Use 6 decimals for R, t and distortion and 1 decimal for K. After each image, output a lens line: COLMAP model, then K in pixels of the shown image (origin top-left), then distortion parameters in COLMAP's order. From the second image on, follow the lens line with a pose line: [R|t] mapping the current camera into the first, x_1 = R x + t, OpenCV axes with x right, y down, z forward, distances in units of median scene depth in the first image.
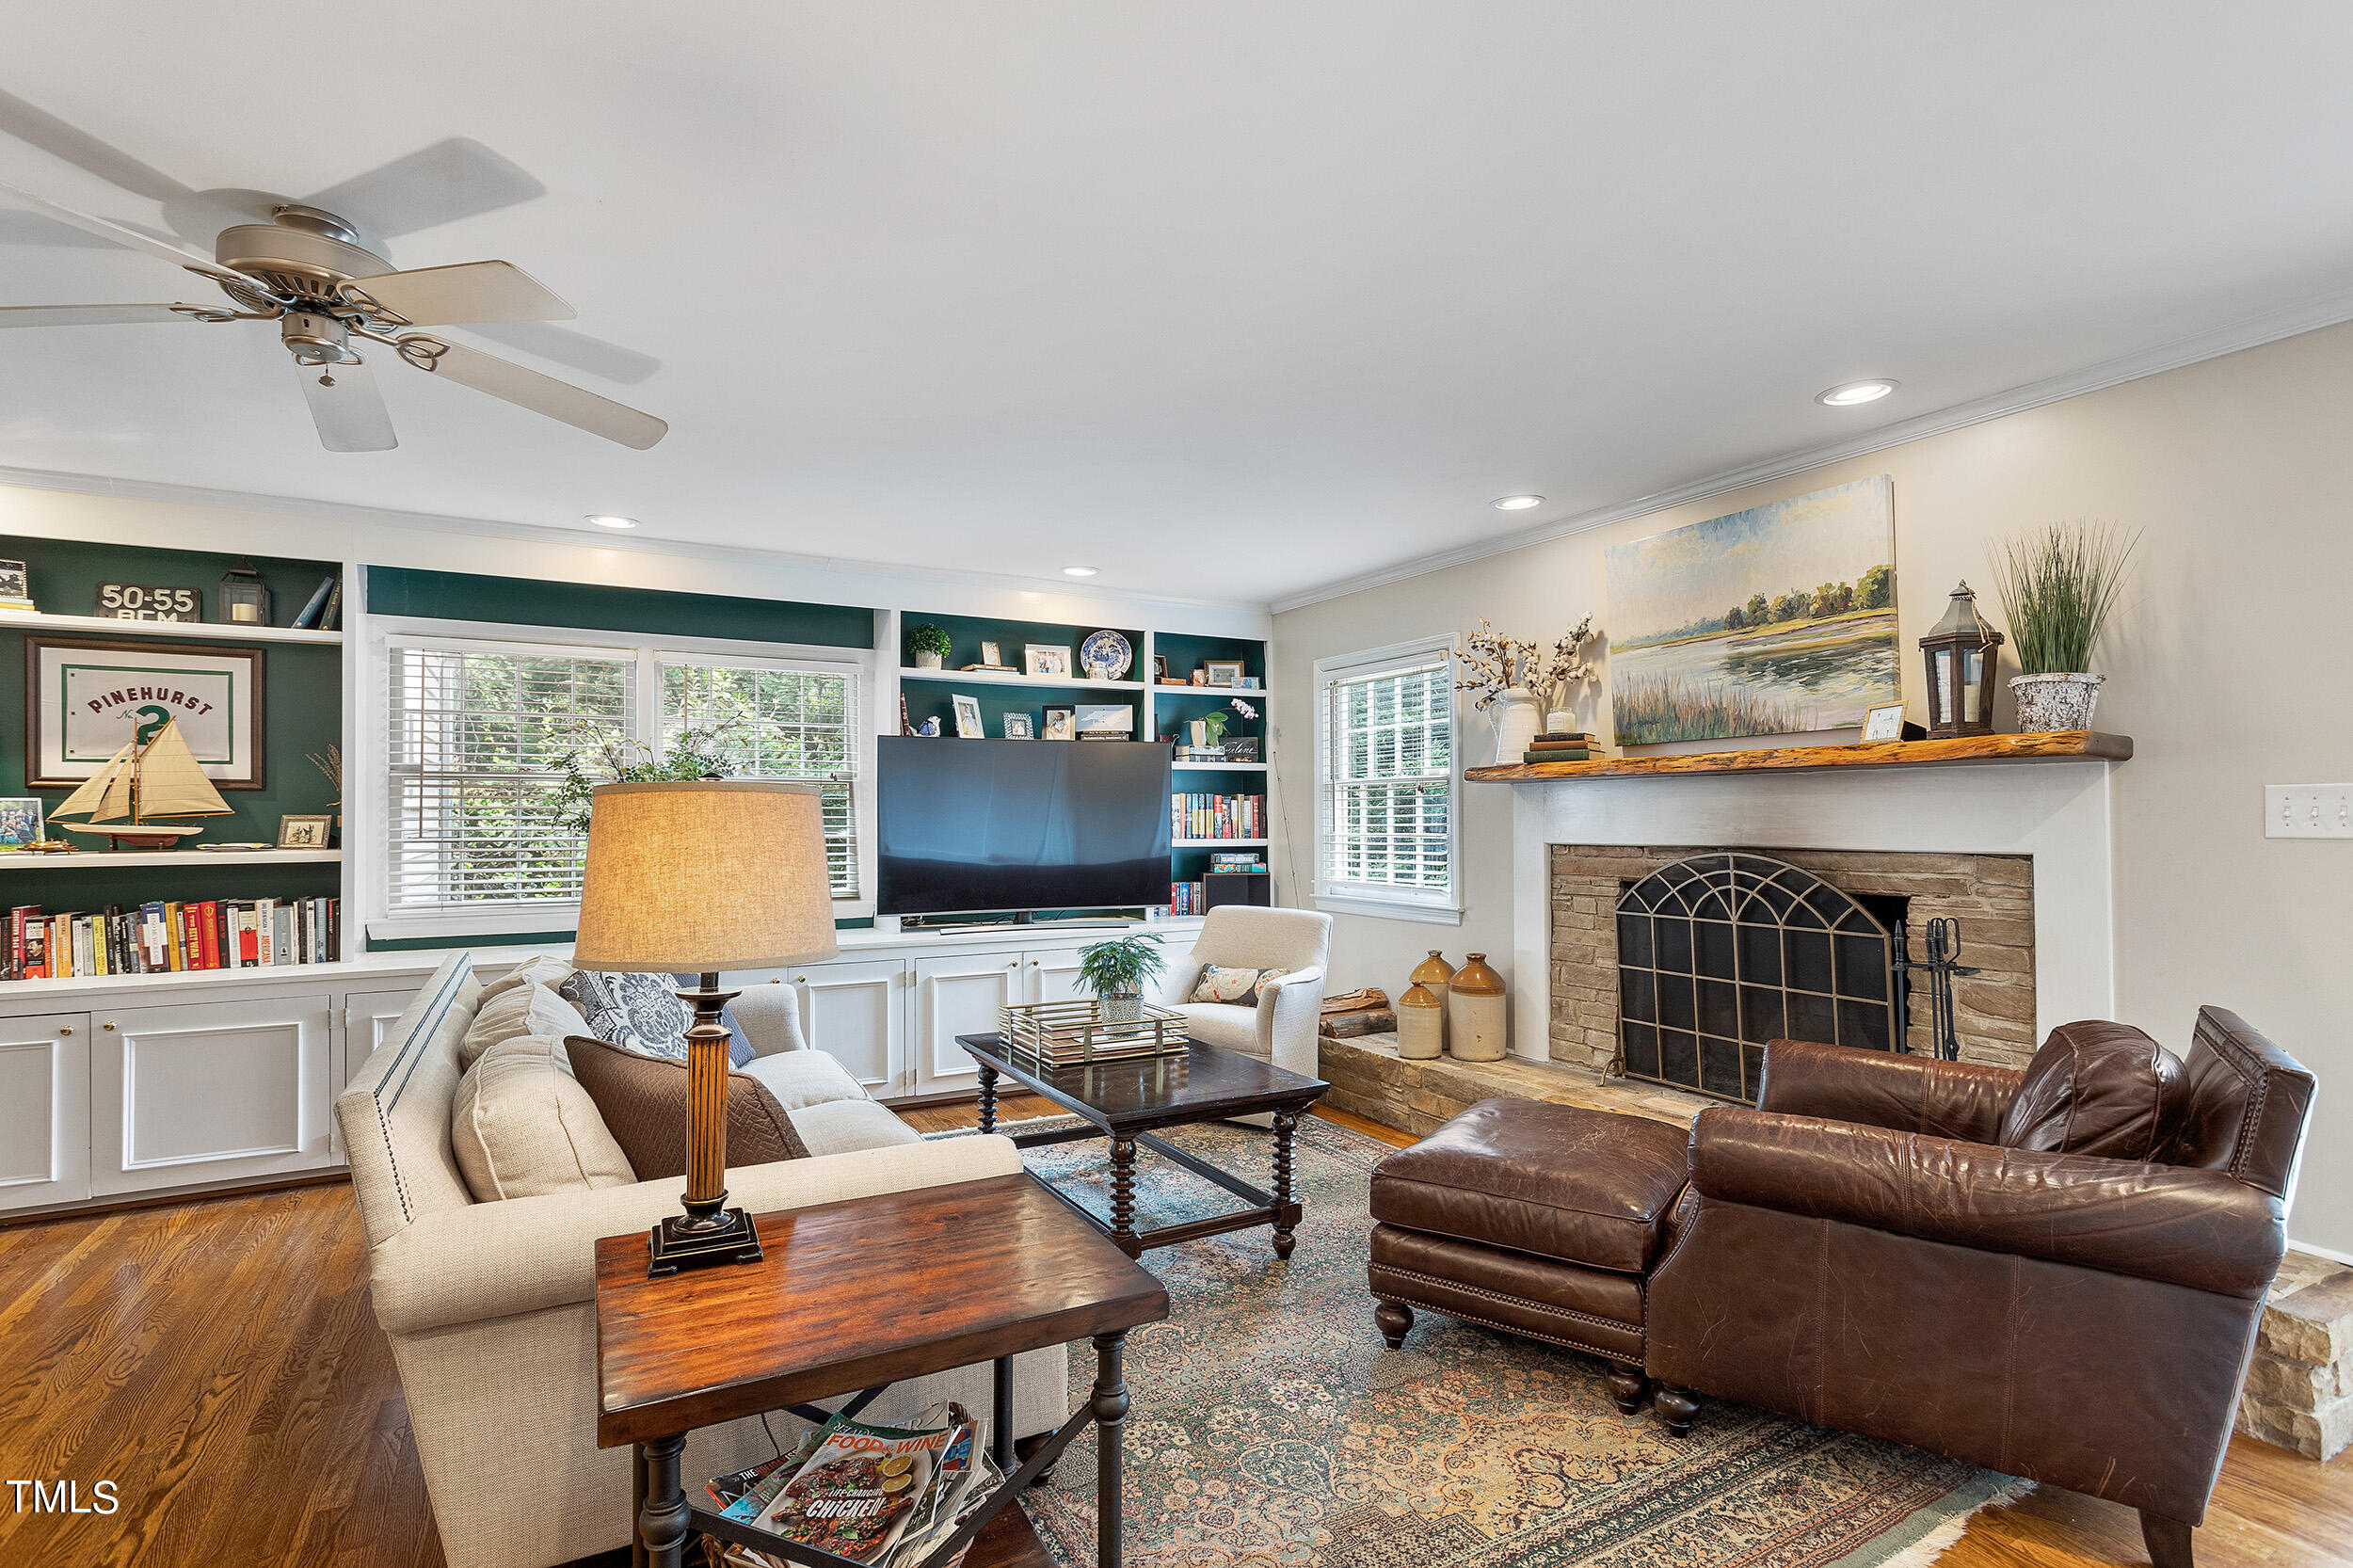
lens RADIAL K [[1141.6, 0, 1156.4], [0, 1141.6, 800.6], [0, 0, 1]] dist [0.005668, 0.000524]
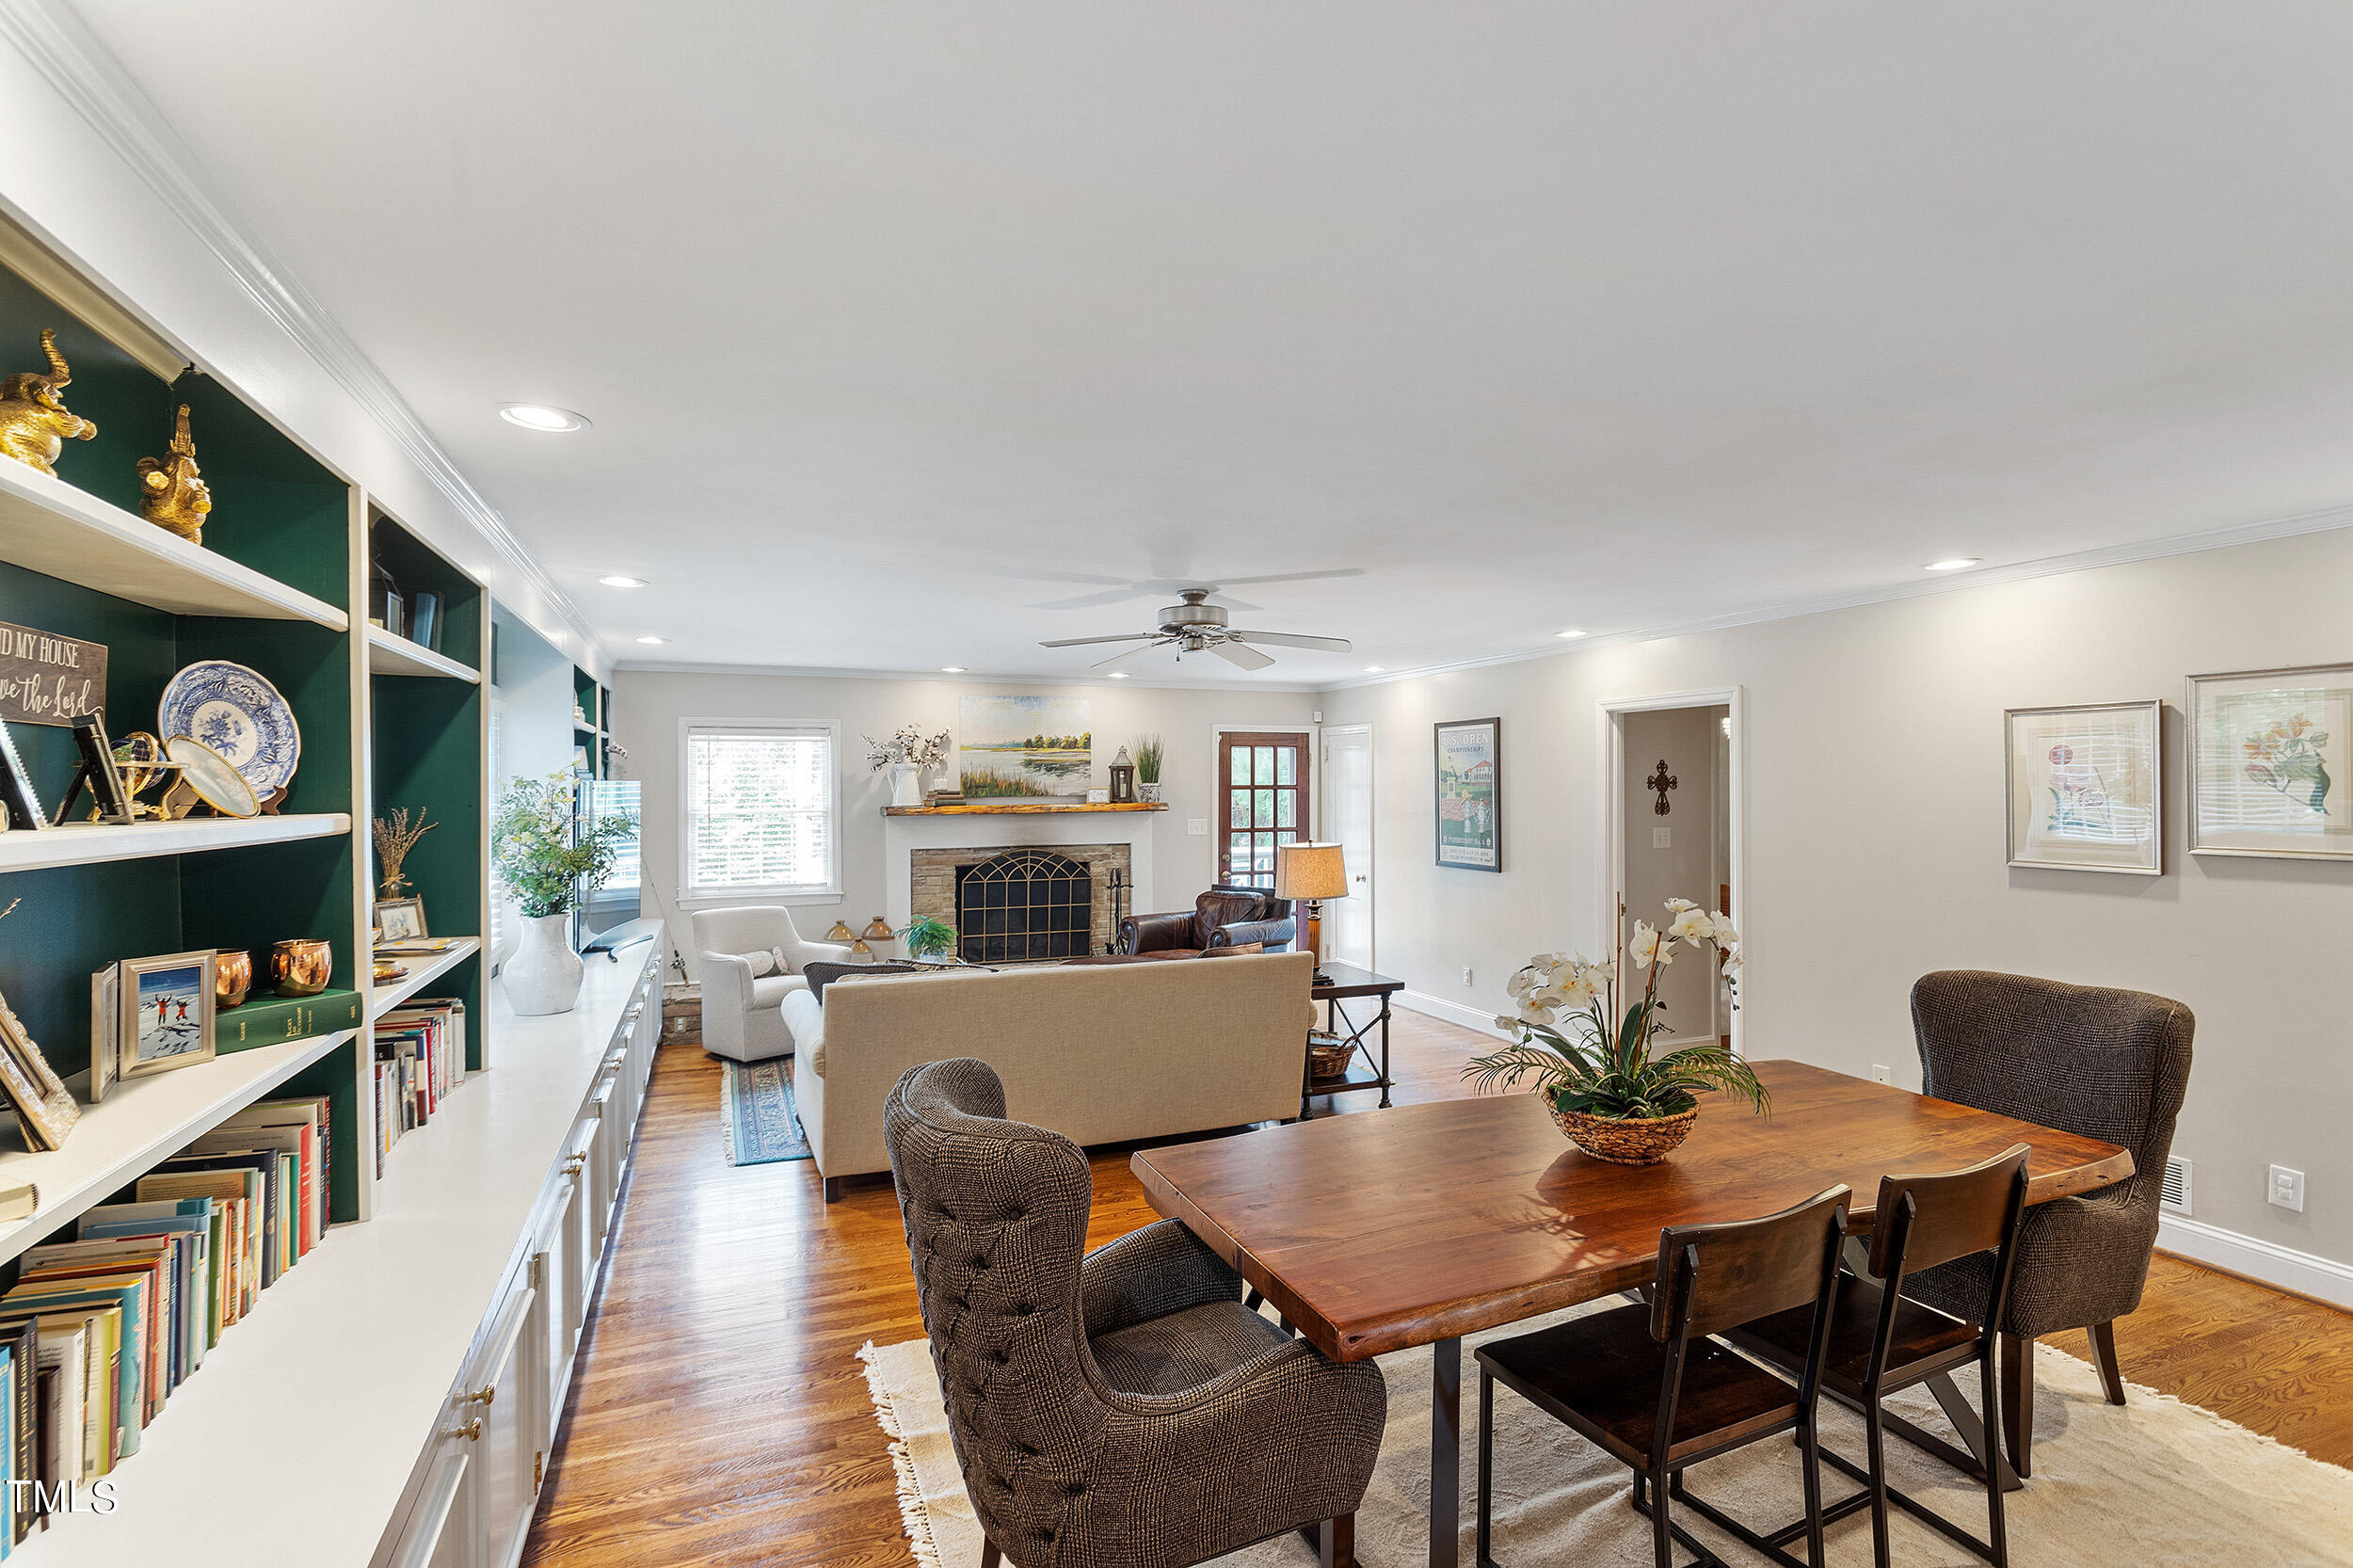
lens RADIAL K [[1141.6, 0, 1164.8], [0, 1141.6, 776.4], [0, 0, 1]] dist [0.005668, 0.000524]
pose [[0.105454, 0.010824, 0.994365, -1.921081], [-0.009619, 0.999905, -0.009864, -0.086285], [-0.994378, -0.008524, 0.105548, 0.572470]]
